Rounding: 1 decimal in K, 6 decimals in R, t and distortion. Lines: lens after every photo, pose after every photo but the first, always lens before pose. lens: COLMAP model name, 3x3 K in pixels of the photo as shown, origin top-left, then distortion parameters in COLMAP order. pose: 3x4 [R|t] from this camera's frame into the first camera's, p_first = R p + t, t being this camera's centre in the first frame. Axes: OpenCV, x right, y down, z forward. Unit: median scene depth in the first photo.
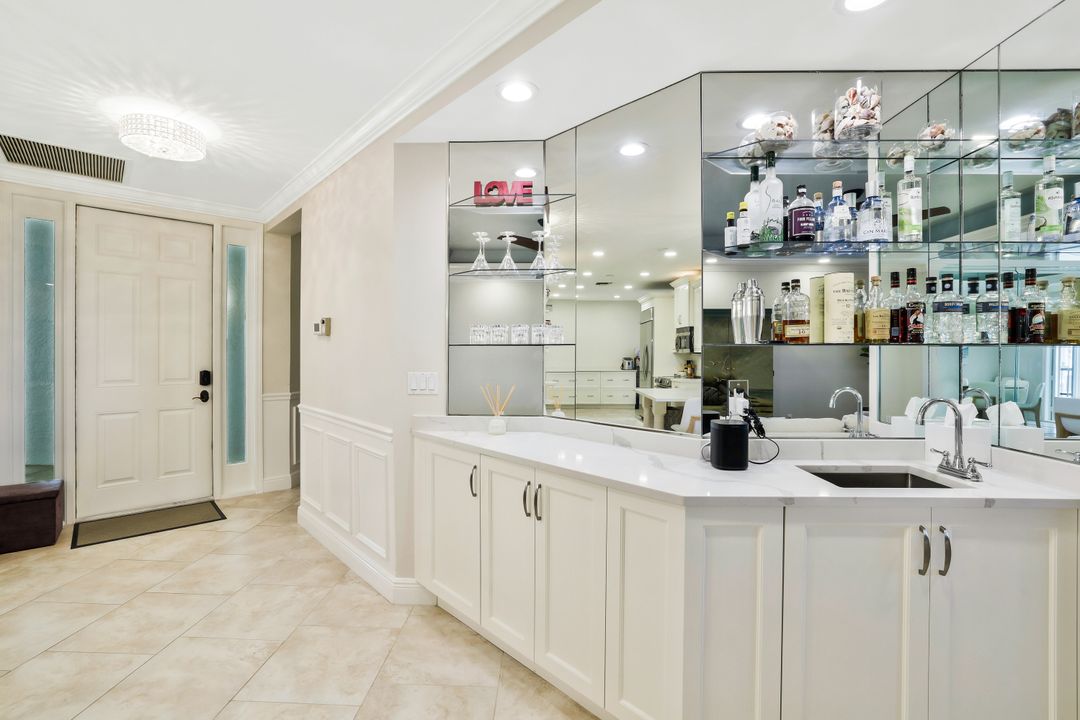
lens RADIAL K [[477.4, 0, 533.1], [0, 477.4, 354.7], [0, 0, 1]] dist [-0.014945, 0.003136]
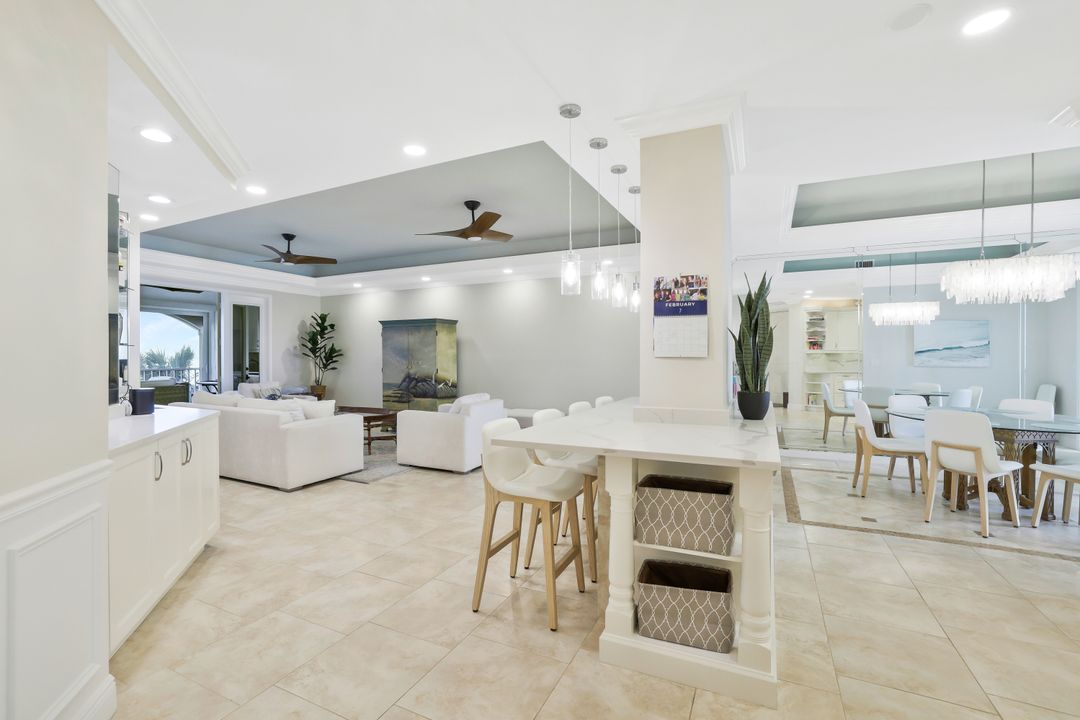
lens RADIAL K [[477.4, 0, 540.0], [0, 477.4, 359.3], [0, 0, 1]] dist [-0.014945, 0.003136]
pose [[-0.914131, -0.007352, 0.405352, -1.515836], [-0.003586, 0.999943, 0.010050, 0.000167], [-0.405403, 0.007733, -0.914105, 1.826861]]
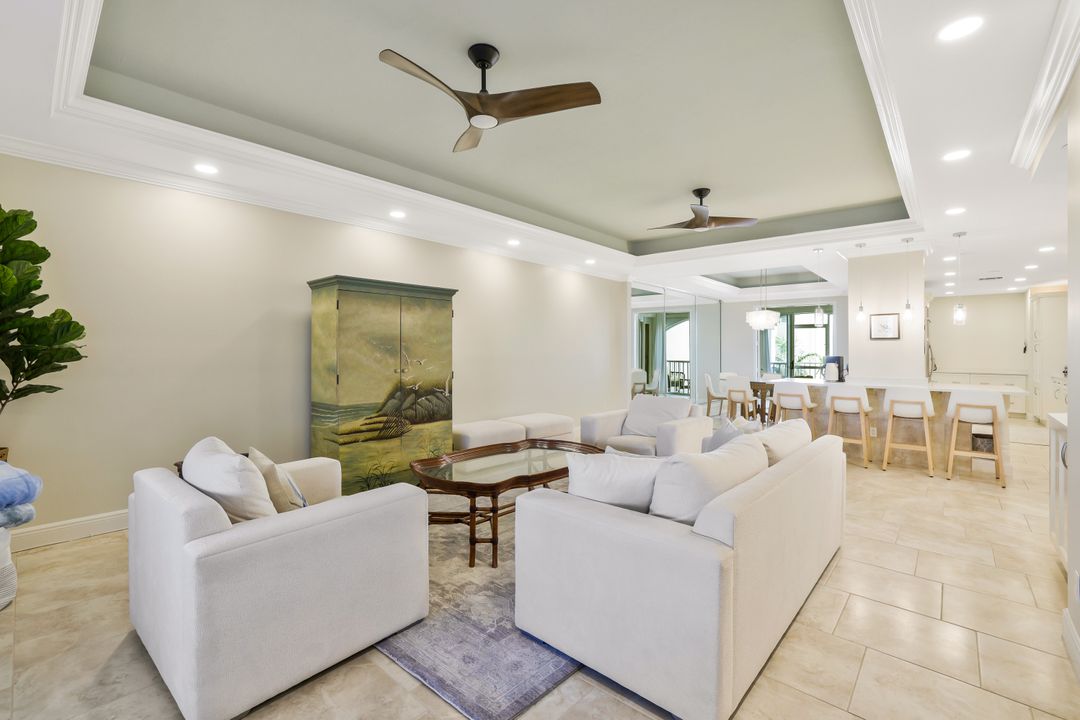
lens RADIAL K [[477.4, 0, 535.7], [0, 477.4, 354.4], [0, 0, 1]] dist [-0.014945, 0.003136]
pose [[-0.642805, -0.007546, -0.765993, 2.570575], [-0.009226, 0.999955, -0.002108, 0.036311], [0.765974, 0.005712, -0.642846, 0.420392]]
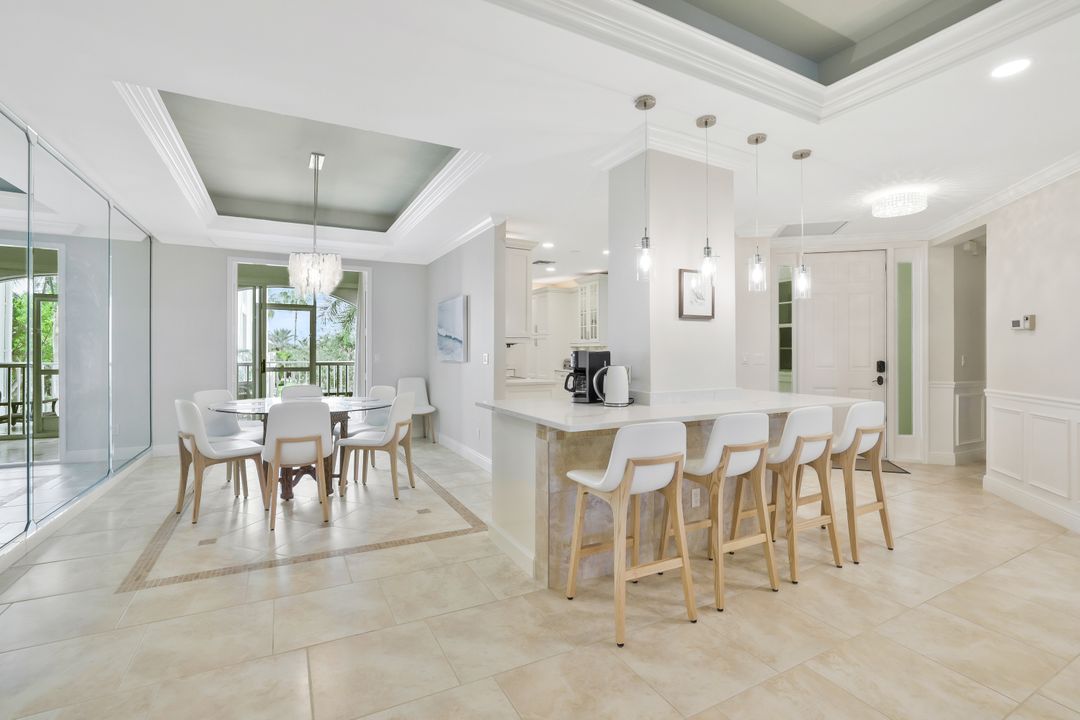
lens RADIAL K [[477.4, 0, 533.4], [0, 477.4, 353.0], [0, 0, 1]] dist [-0.014945, 0.003136]
pose [[0.488034, -0.003907, -0.872816, -0.029351], [0.000629, 0.999991, -0.004124, 0.036990], [0.872824, 0.001464, 0.488032, -1.105122]]
